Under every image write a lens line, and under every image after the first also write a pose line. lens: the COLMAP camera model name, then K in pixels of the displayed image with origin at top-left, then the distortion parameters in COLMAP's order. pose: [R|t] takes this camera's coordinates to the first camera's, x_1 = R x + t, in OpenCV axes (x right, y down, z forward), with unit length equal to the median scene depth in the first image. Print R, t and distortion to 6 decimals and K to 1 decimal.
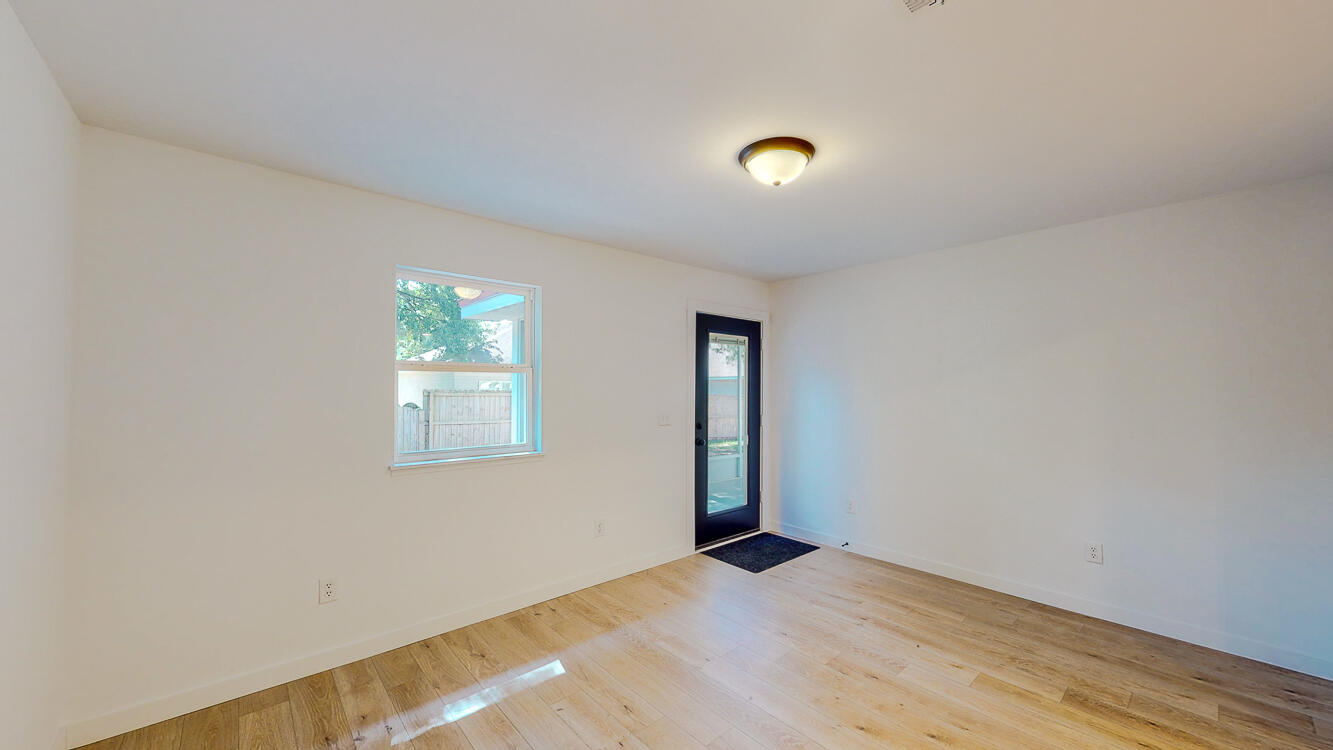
lens RADIAL K [[477.1, 0, 671.7], [0, 477.1, 376.3], [0, 0, 1]] dist [-0.000255, 0.000072]
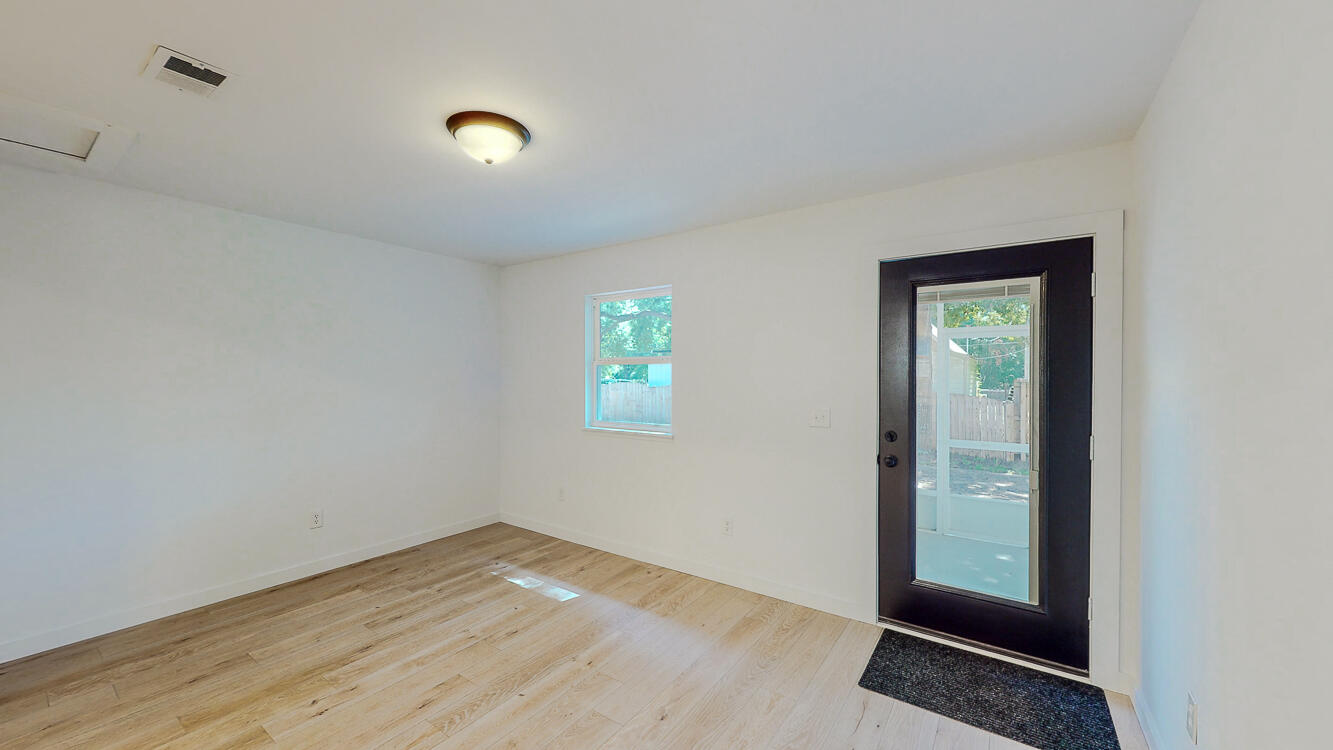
lens RADIAL K [[477.1, 0, 671.7], [0, 477.1, 376.3], [0, 0, 1]] dist [-0.000255, 0.000072]
pose [[0.256552, -0.003271, -0.966525, 0.854860], [0.020415, 0.999790, 0.002036, 0.022214], [0.966315, -0.020254, 0.256565, 0.767726]]
